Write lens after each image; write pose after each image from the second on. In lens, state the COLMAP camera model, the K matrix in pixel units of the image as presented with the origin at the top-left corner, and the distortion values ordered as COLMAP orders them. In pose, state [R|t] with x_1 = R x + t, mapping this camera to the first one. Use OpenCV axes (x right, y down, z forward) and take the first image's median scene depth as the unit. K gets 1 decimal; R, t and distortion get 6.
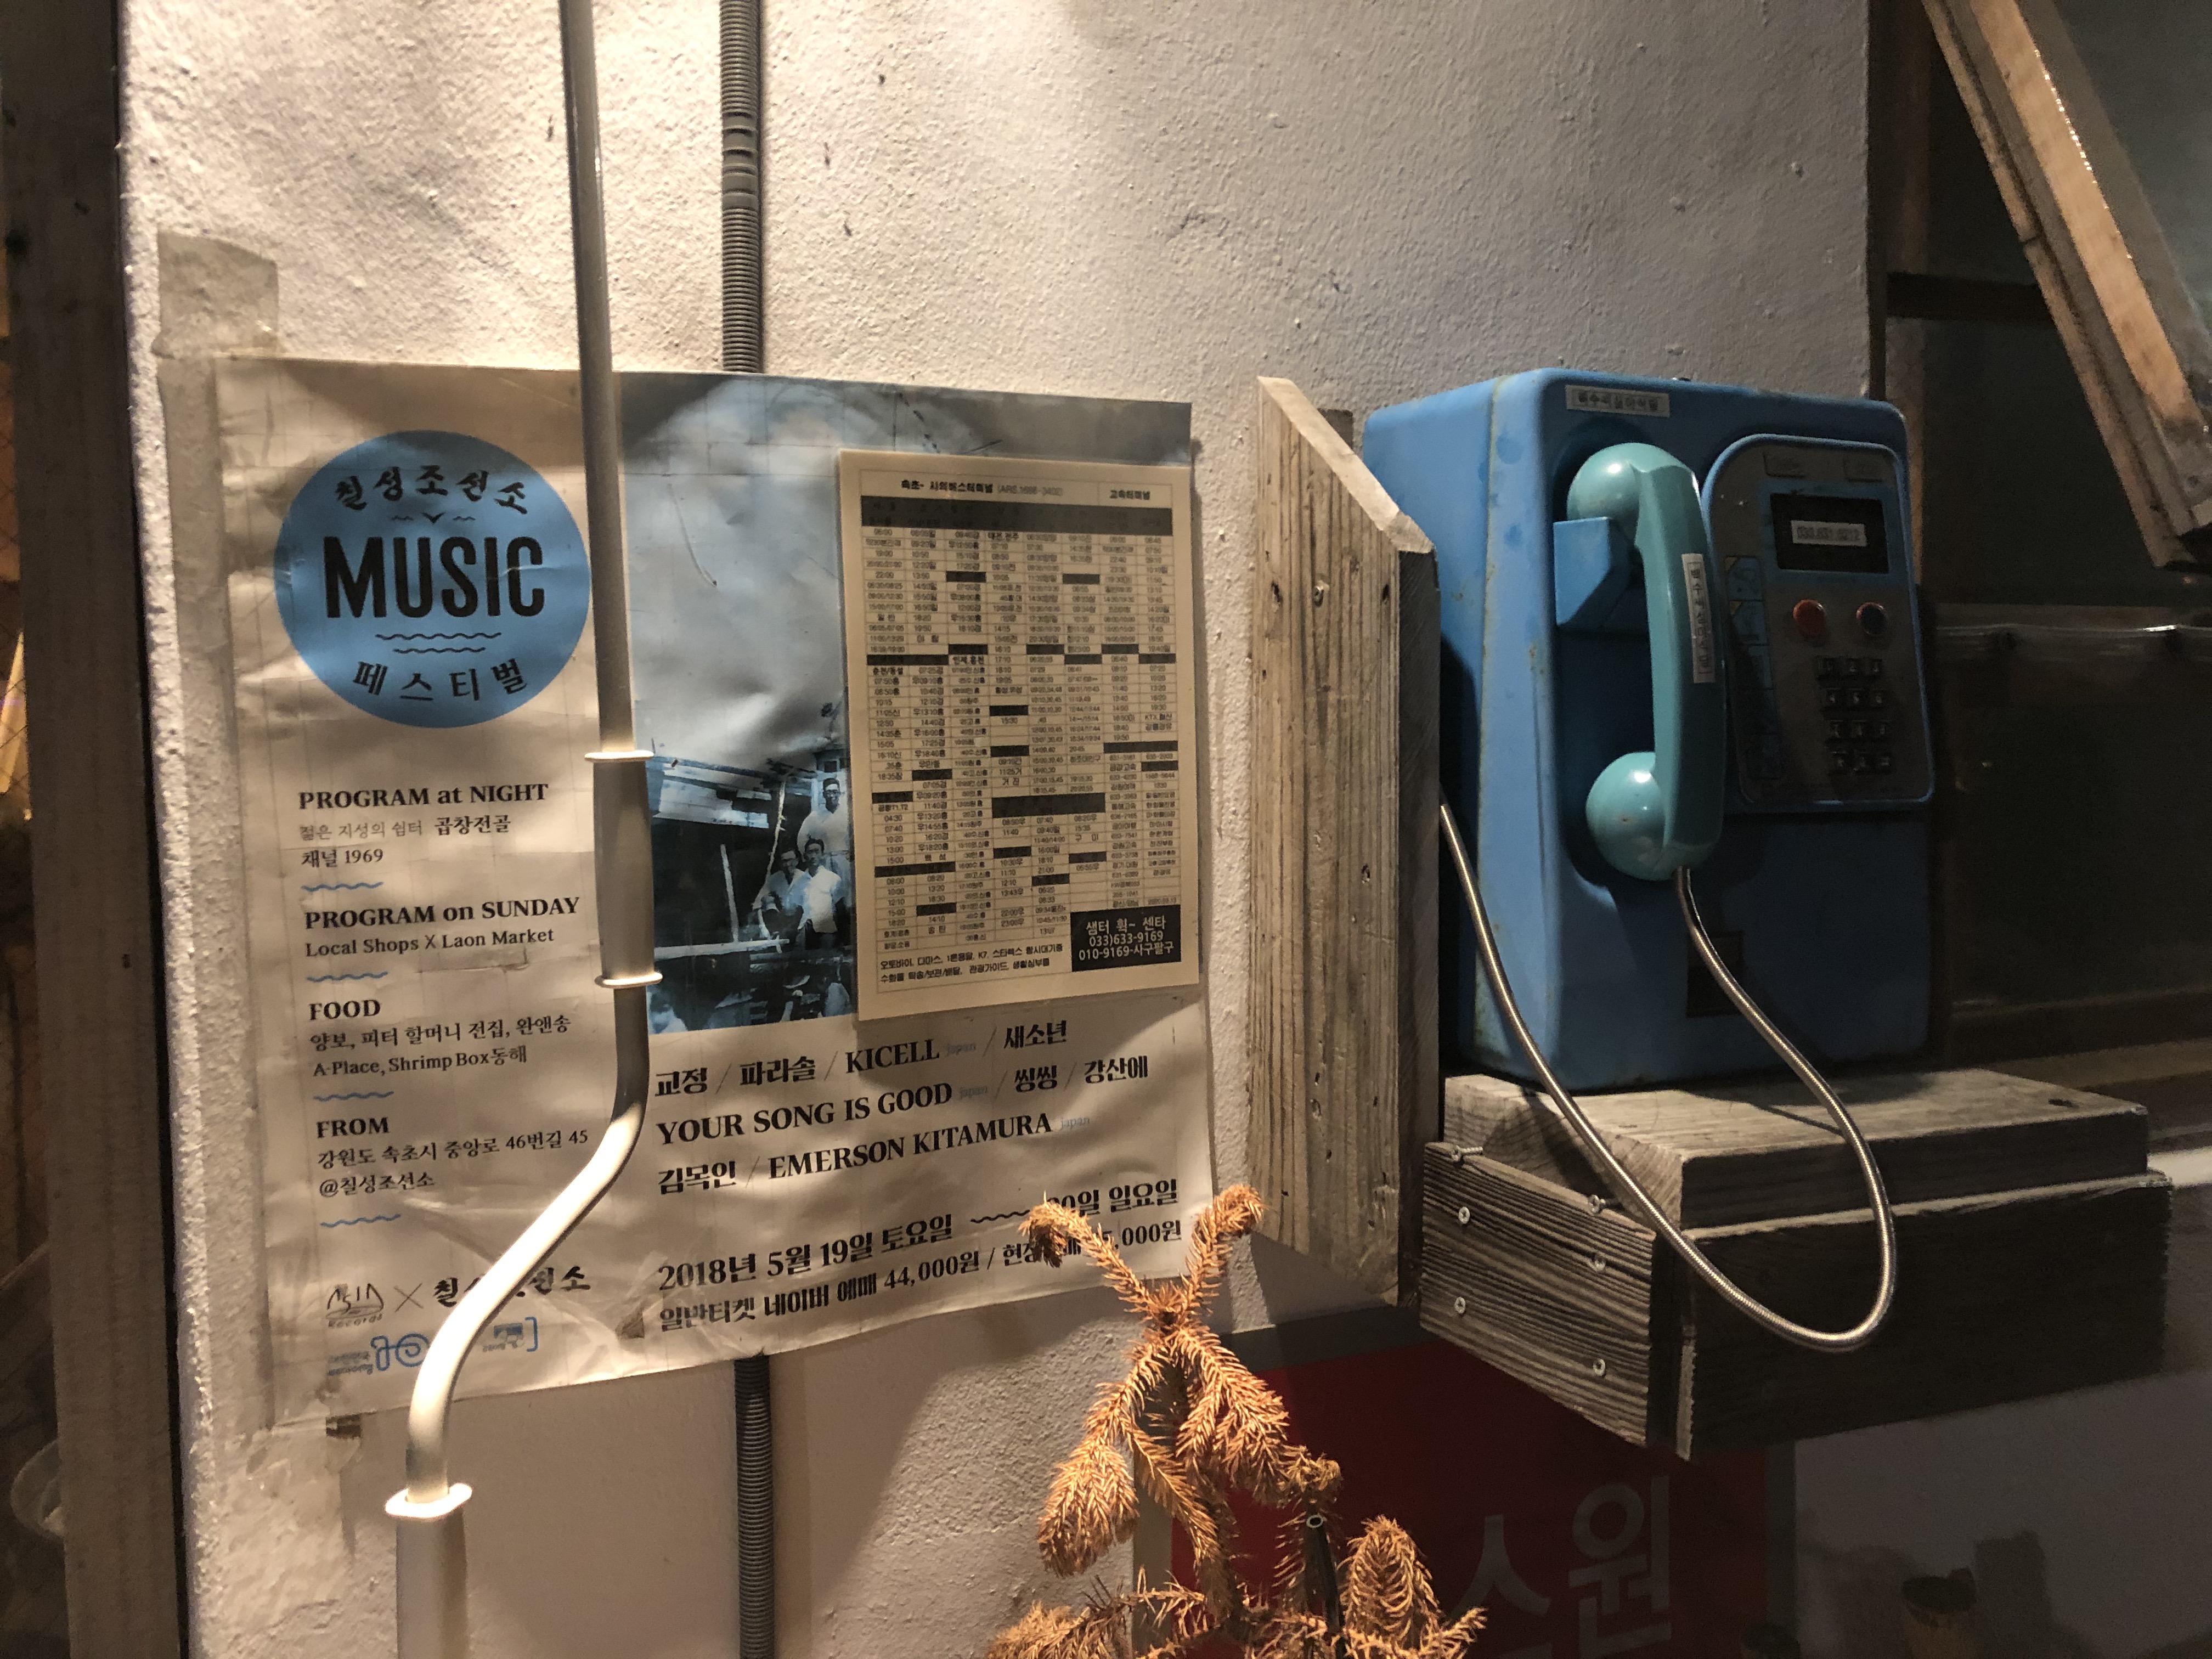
lens RADIAL K [[1799.9, 0, 1106.0], [0, 1799.9, 829.5], [0, 0, 1]] dist [0.052635, -0.003519]
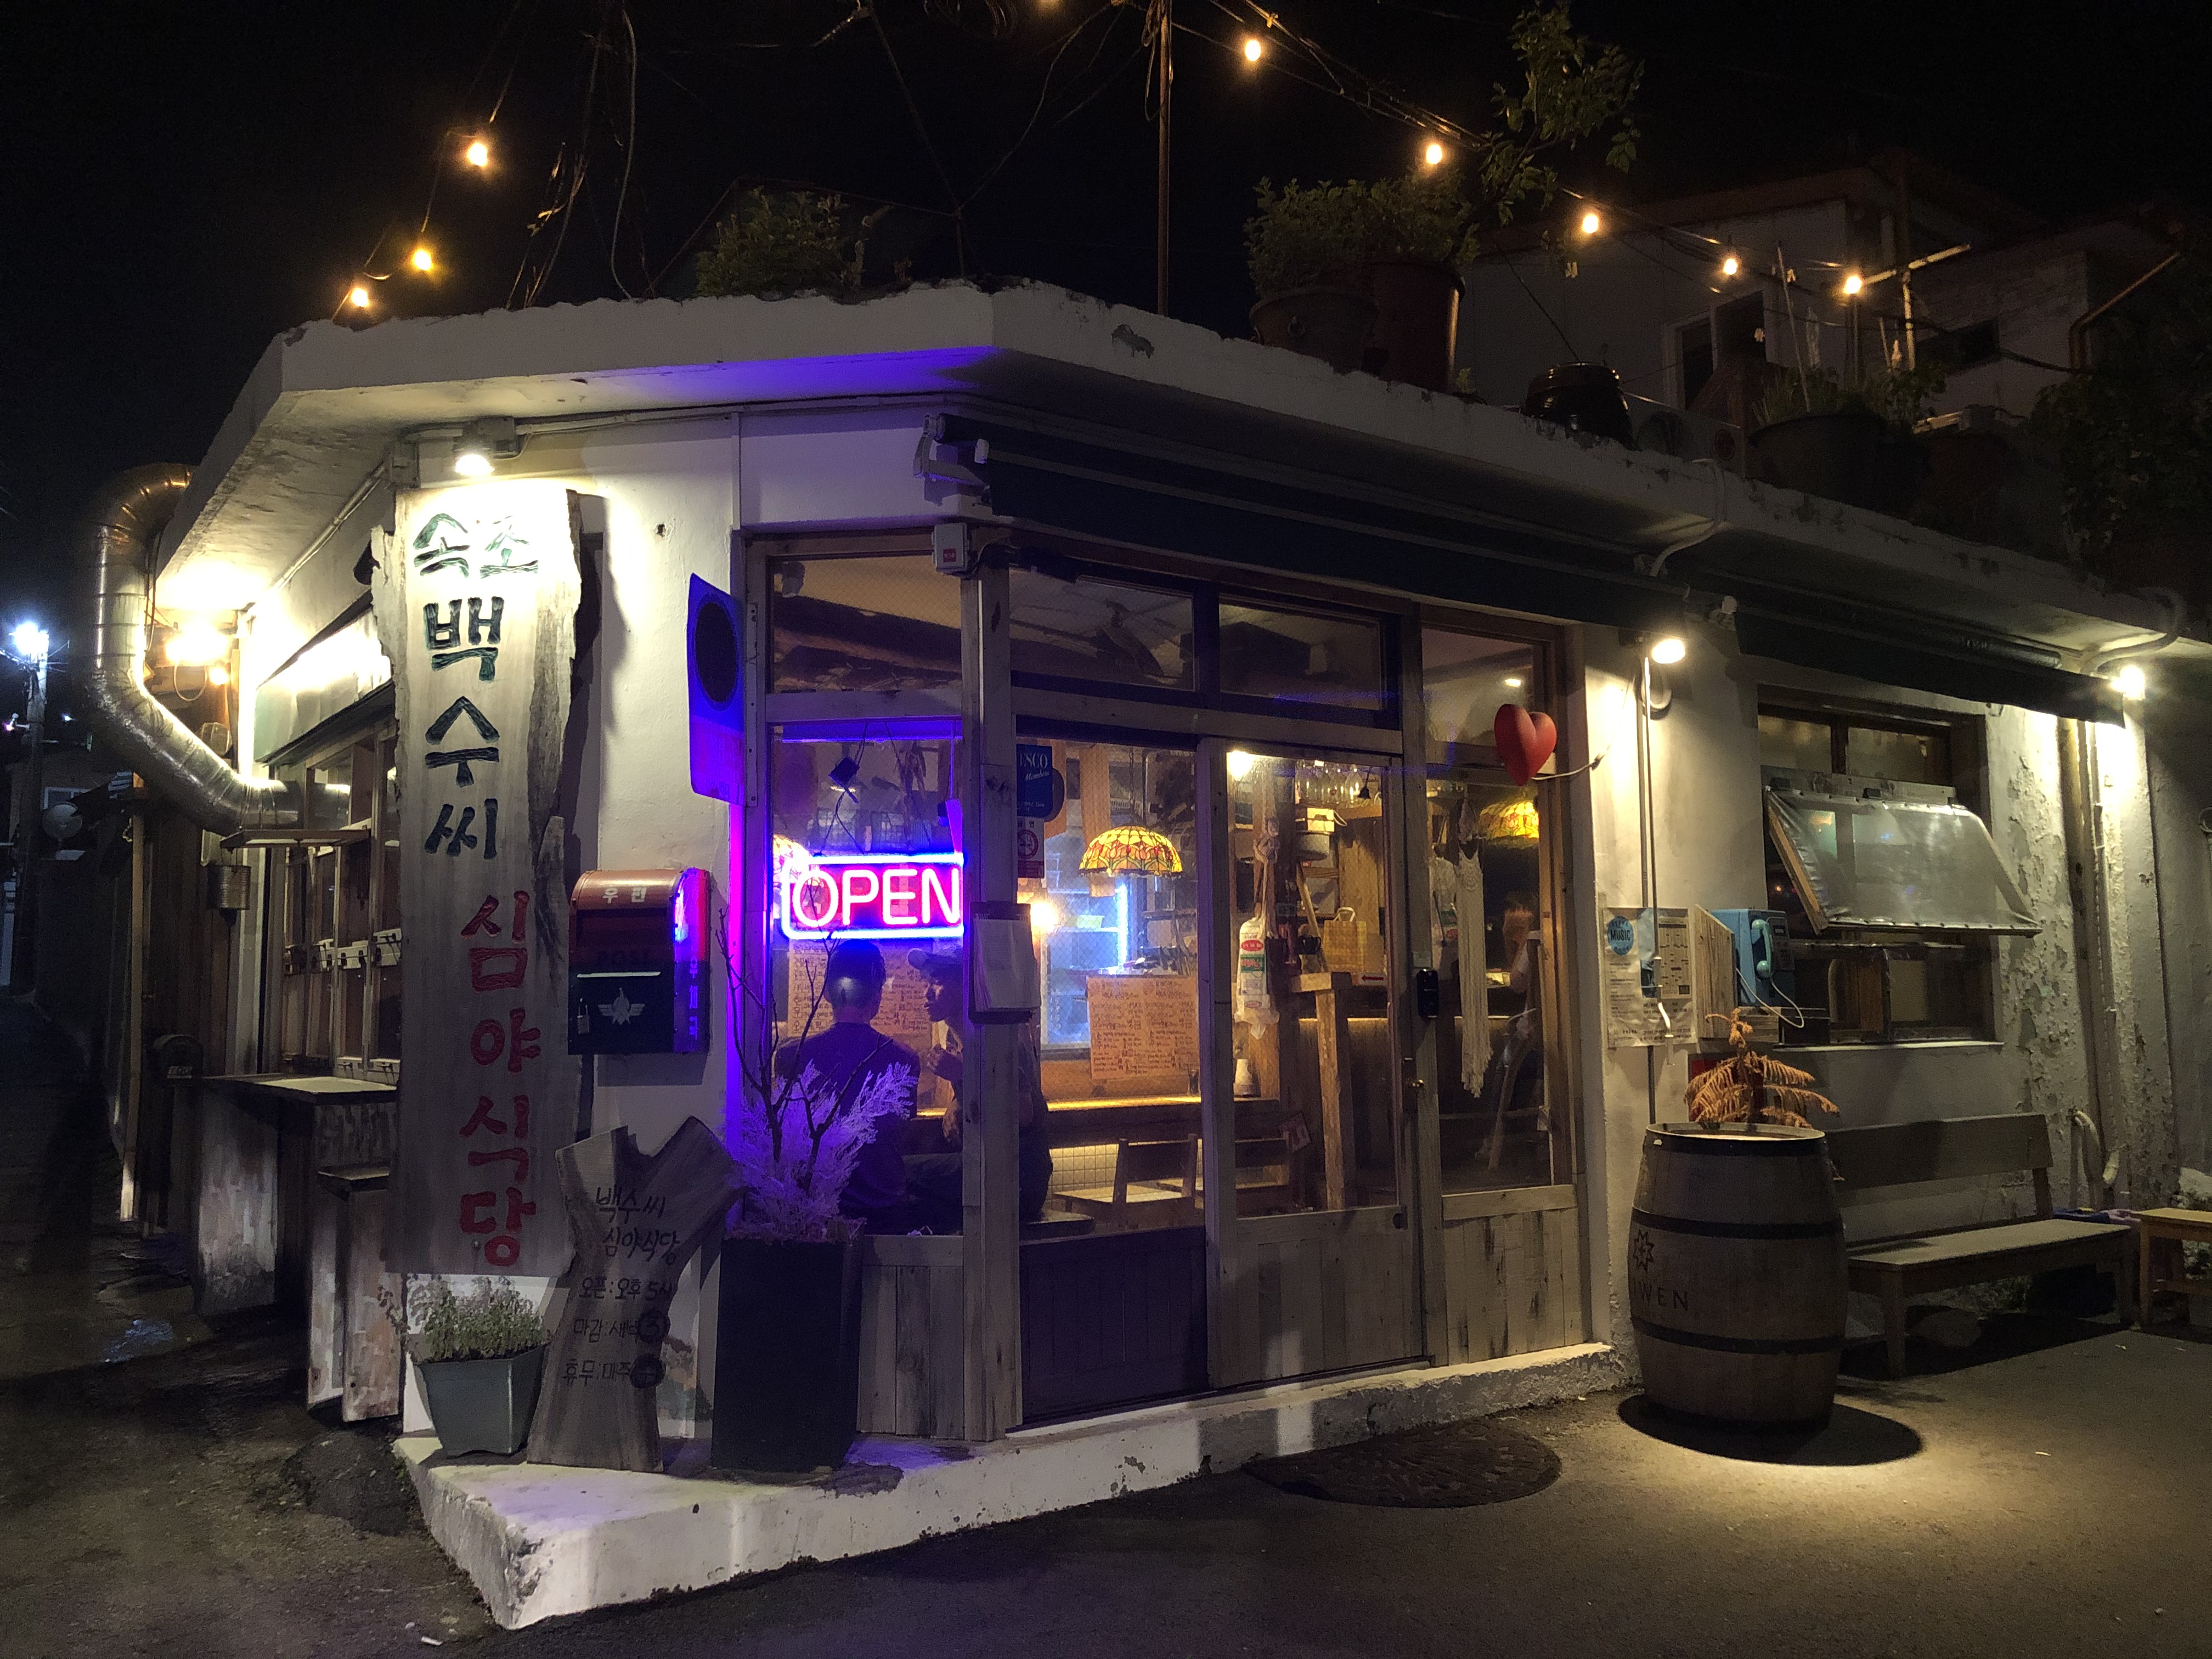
lens RADIAL K [[1799.9, 0, 1106.0], [0, 1799.9, 829.5], [0, 0, 1]] dist [0.052635, -0.003519]
pose [[0.973268, 0.025887, 0.228207, -4.051318], [0.011316, 0.987016, -0.160222, 0.589375], [-0.229392, 0.158522, 0.960339, -5.618935]]
